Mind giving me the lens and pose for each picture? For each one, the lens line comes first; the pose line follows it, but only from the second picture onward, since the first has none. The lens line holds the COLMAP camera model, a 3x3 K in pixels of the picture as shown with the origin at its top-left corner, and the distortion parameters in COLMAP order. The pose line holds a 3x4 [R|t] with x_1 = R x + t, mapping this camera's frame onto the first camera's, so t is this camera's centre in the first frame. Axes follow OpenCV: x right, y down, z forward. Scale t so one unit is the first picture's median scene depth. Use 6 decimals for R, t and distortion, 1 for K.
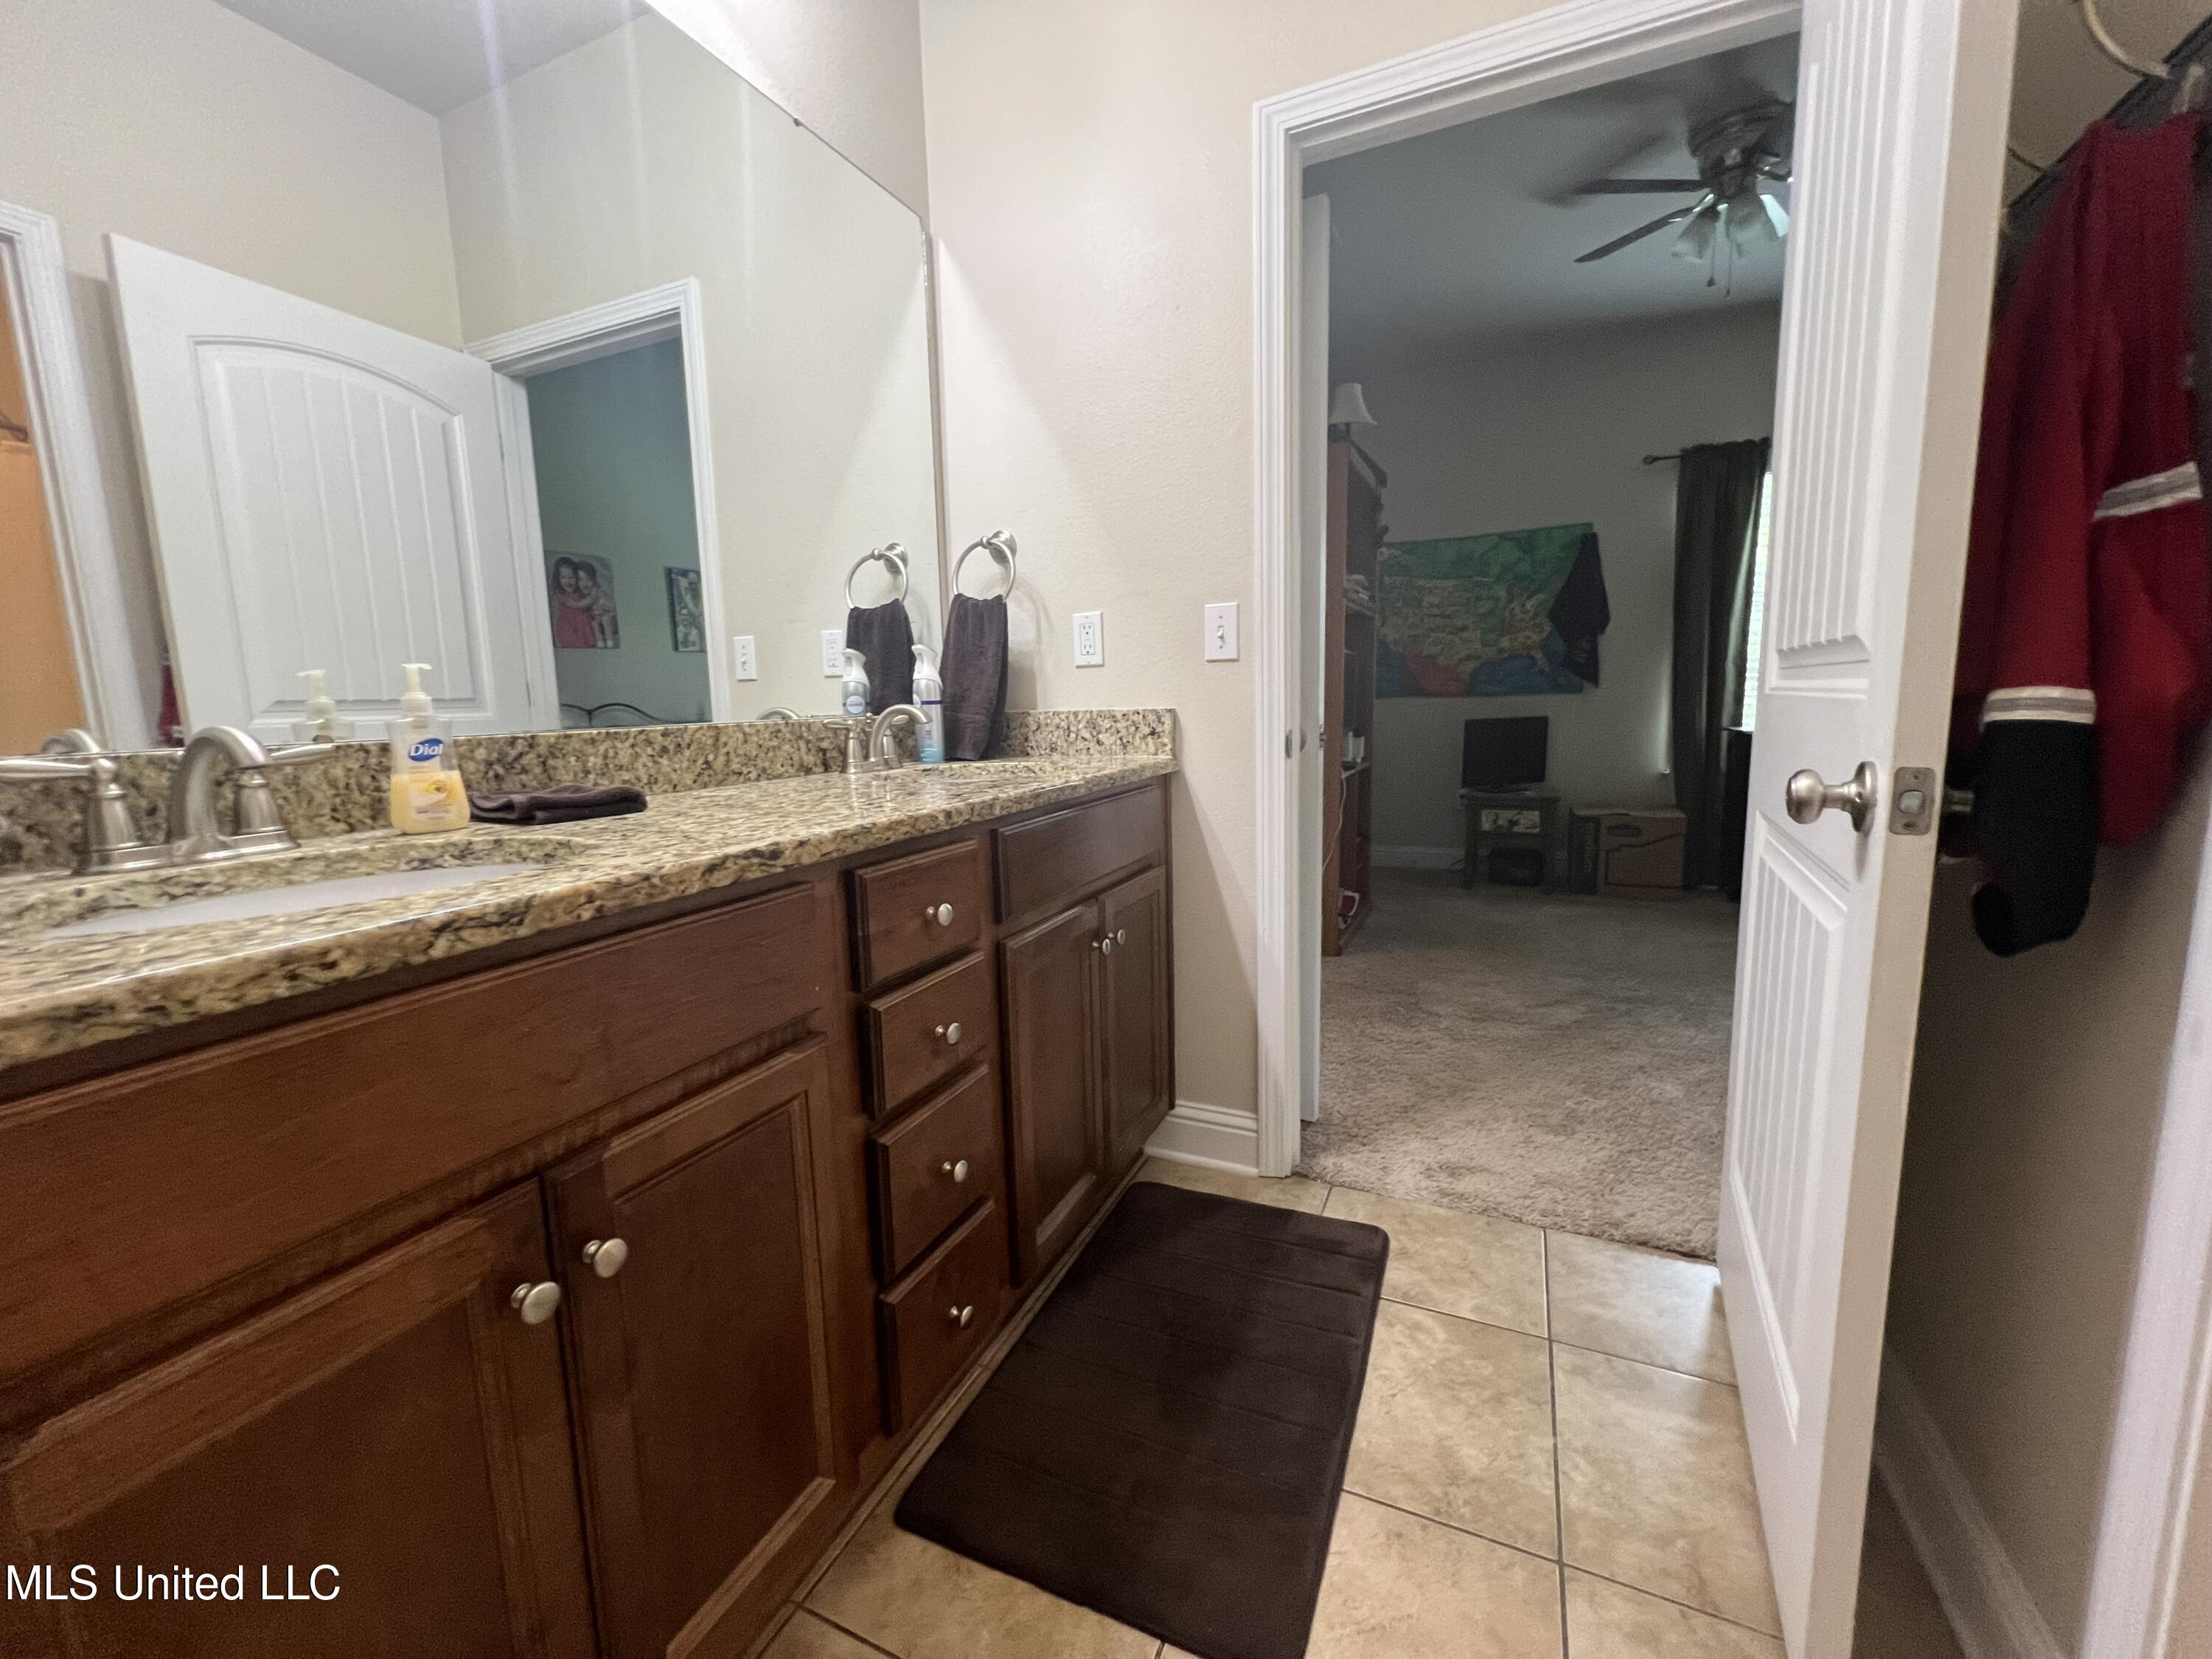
lens RADIAL K [[889.9, 0, 1099.3], [0, 889.9, 817.8], [0, 0, 1]] dist [-0.003685, 0.001524]
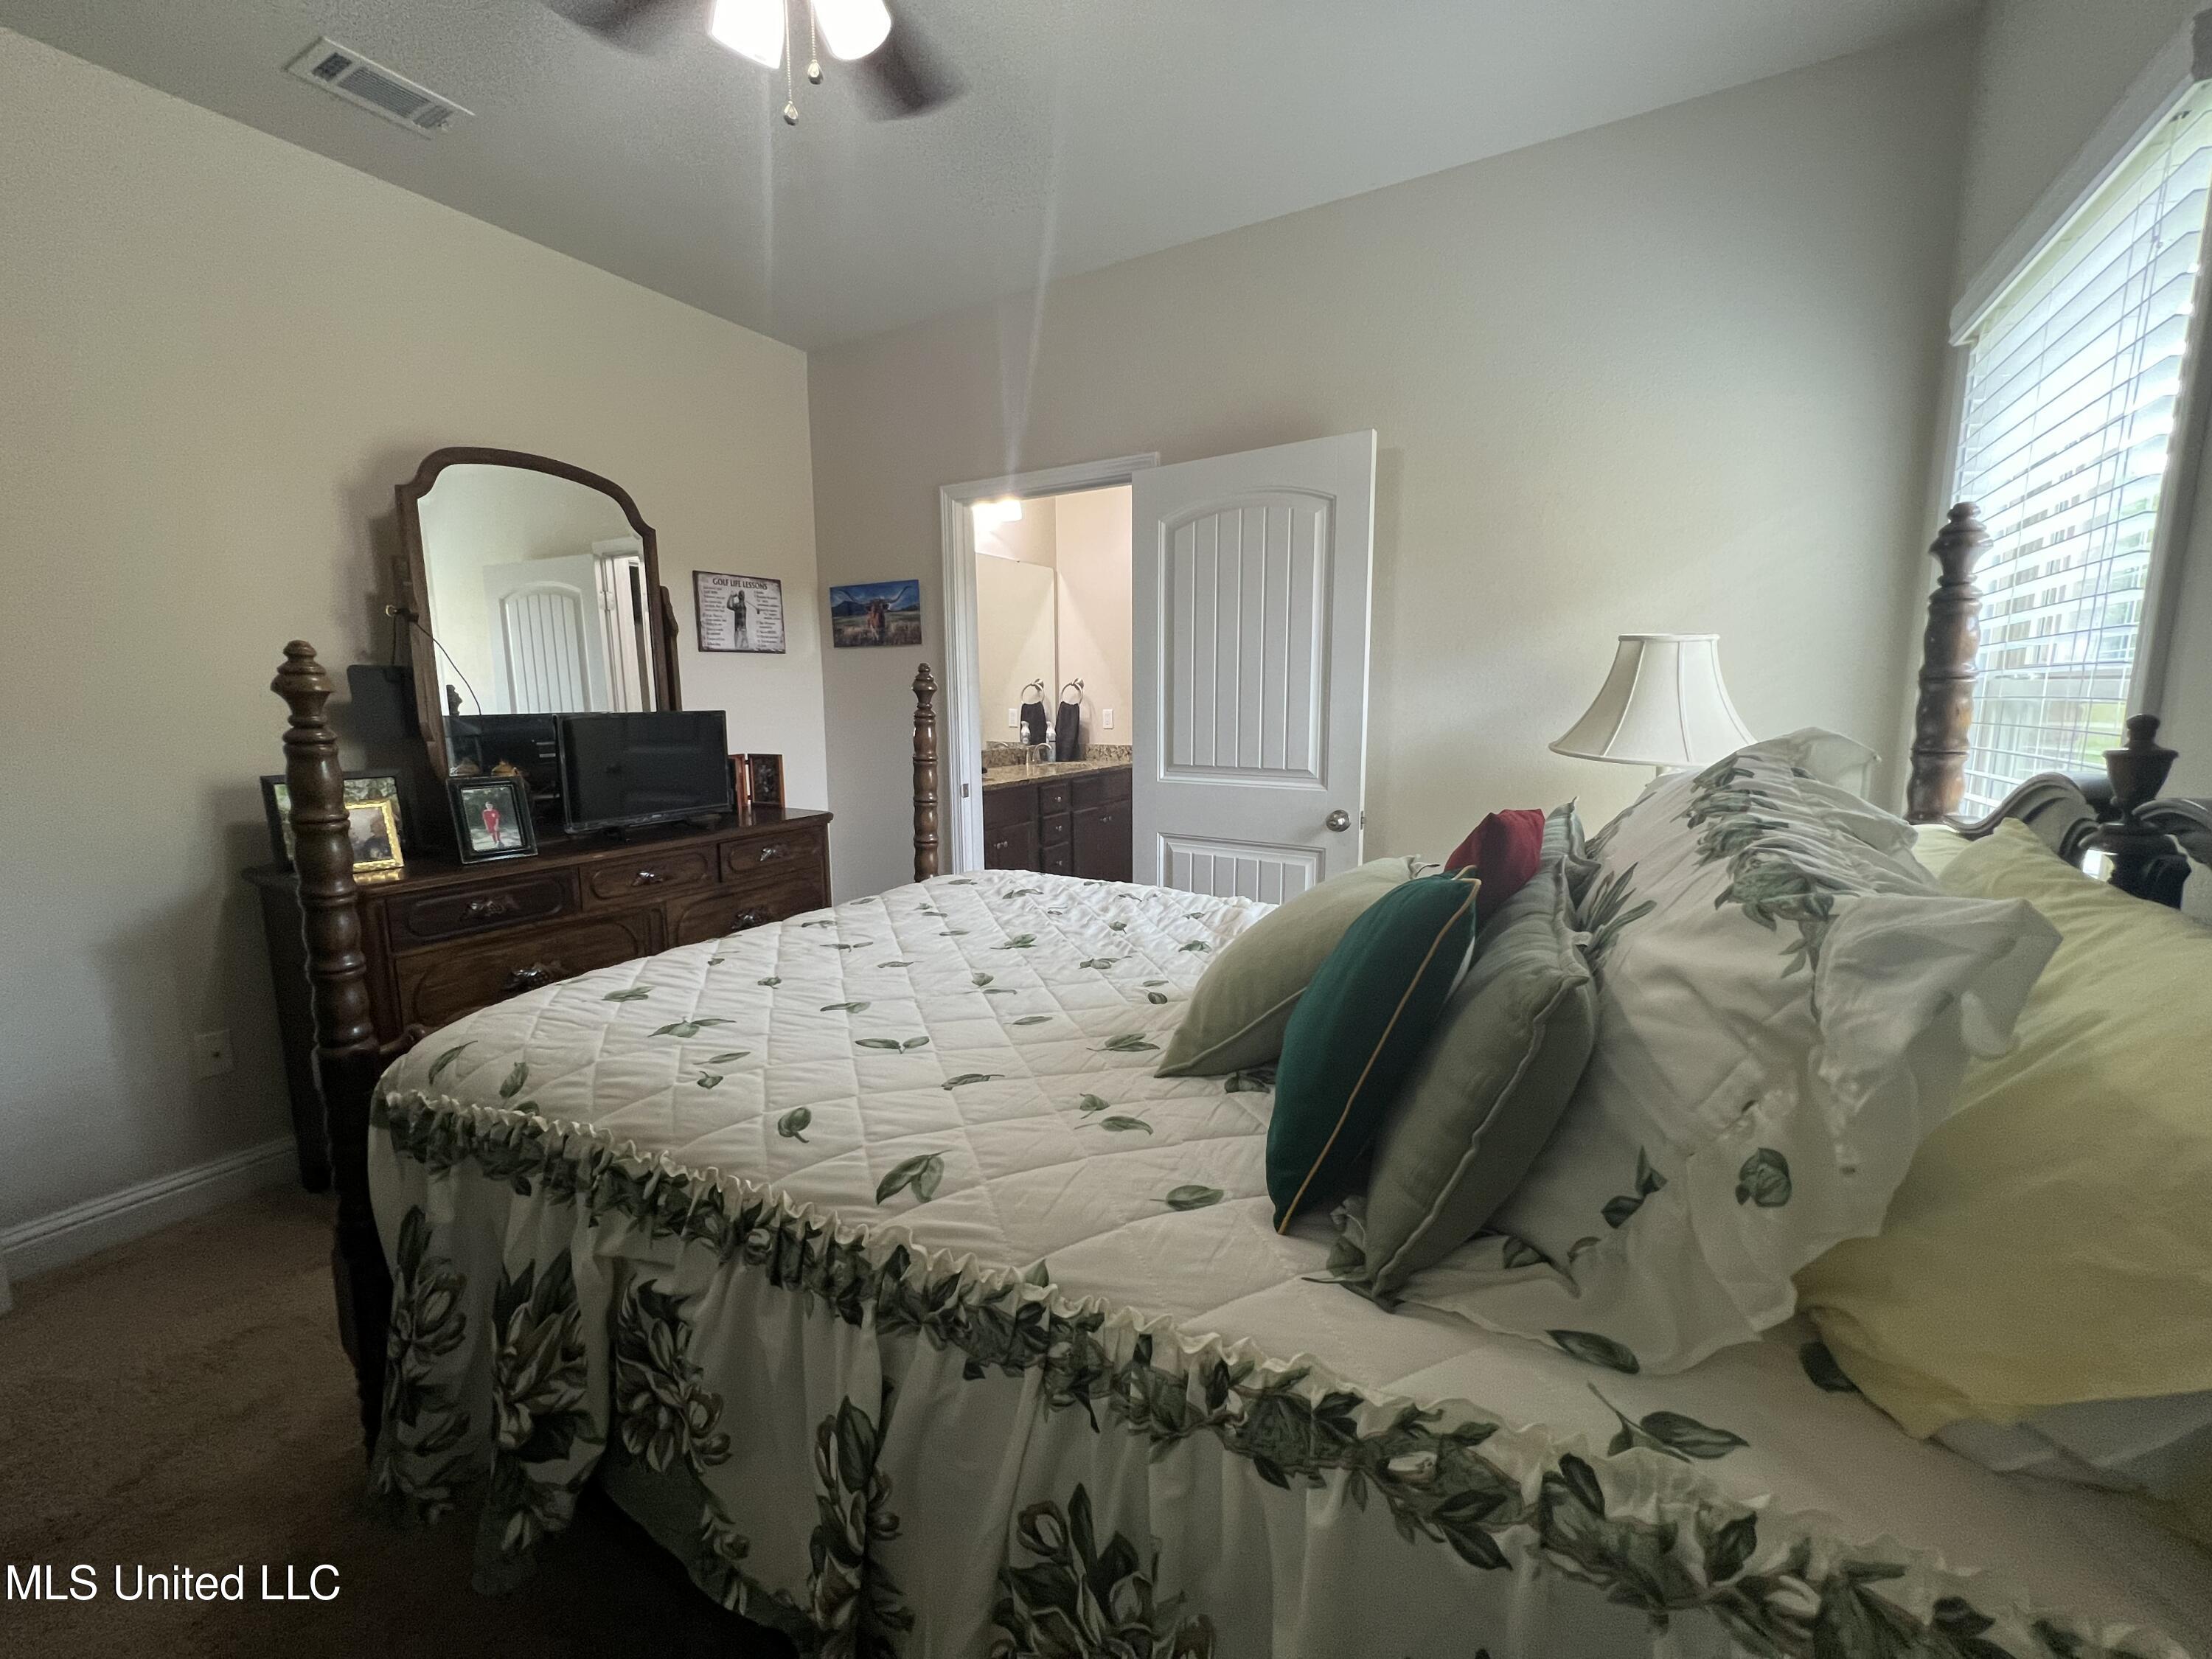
lens RADIAL K [[889.9, 0, 1104.3], [0, 889.9, 829.7], [0, 0, 1]] dist [-0.003685, 0.001524]
pose [[0.995728, 0.029703, -0.087426, 0.220902], [-0.028611, 0.999496, 0.013728, 0.103981], [0.087790, -0.011168, 0.996076, -1.711794]]
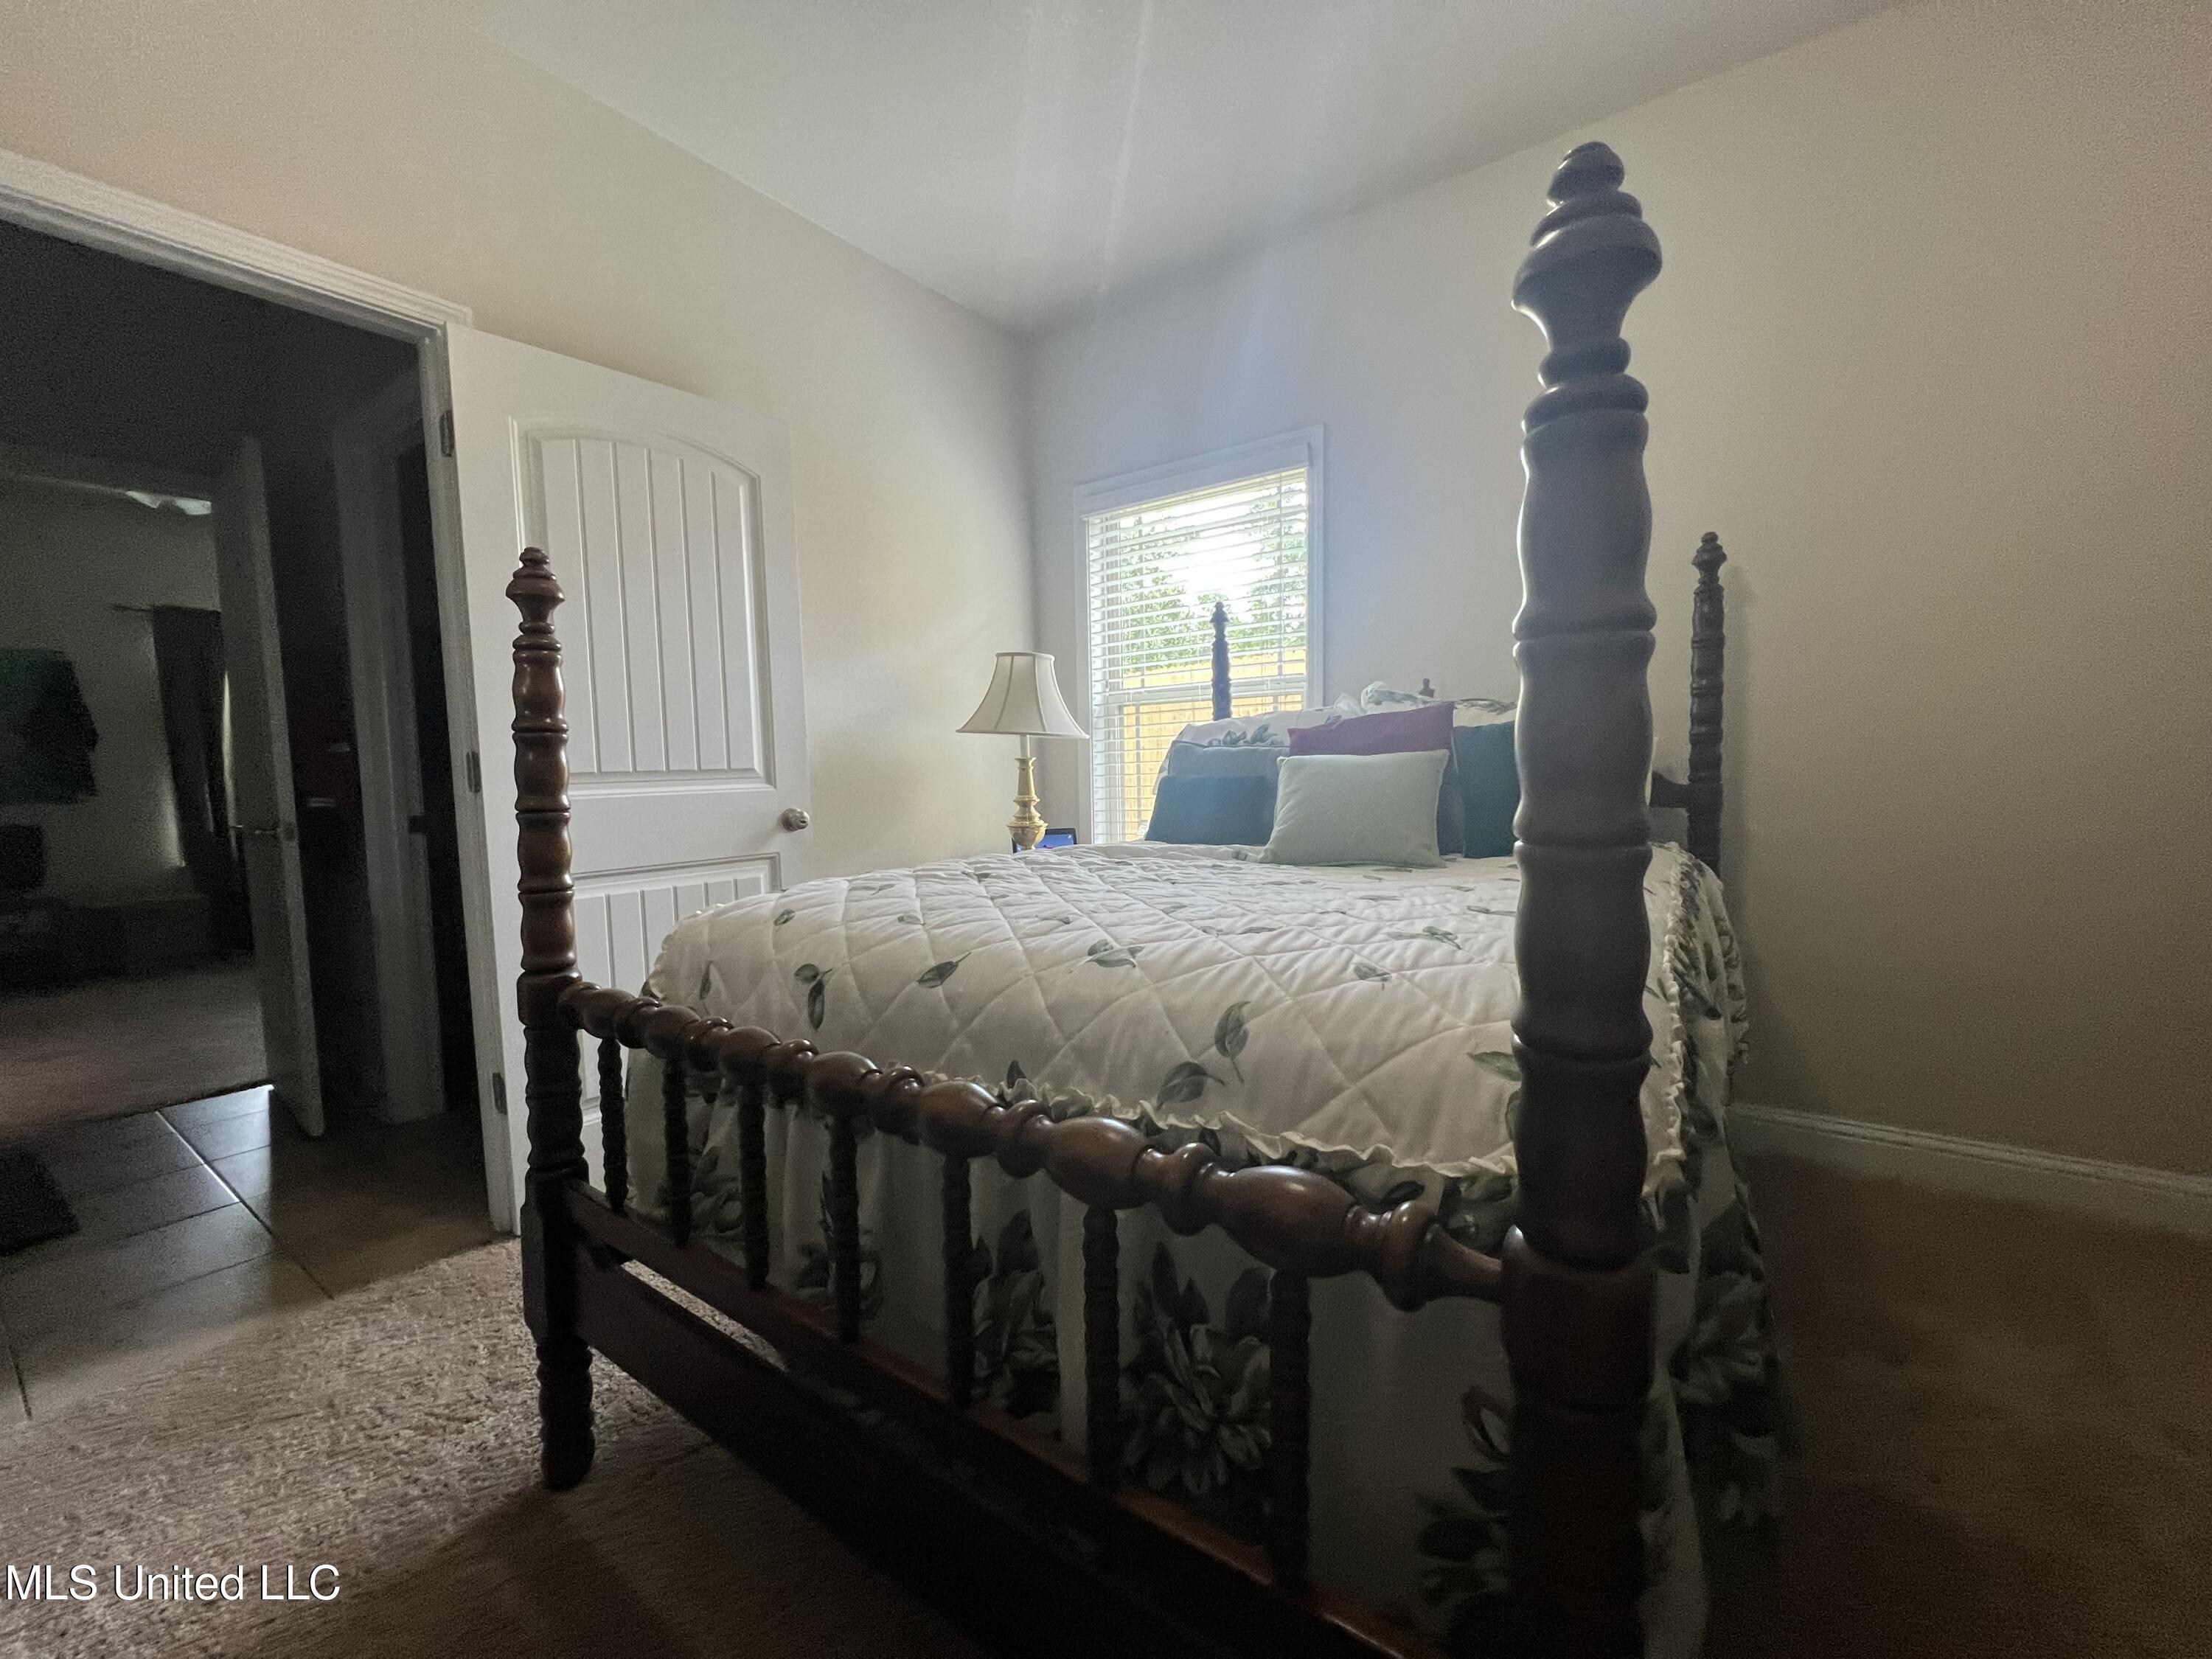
lens RADIAL K [[889.9, 0, 1100.4], [0, 889.9, 820.4], [0, 0, 1]] dist [-0.003685, 0.001524]
pose [[0.187622, -0.045465, 0.981189, -0.695257], [0.157997, 0.987317, 0.015537, 0.148863], [-0.969451, 0.152110, 0.192425, -1.015016]]
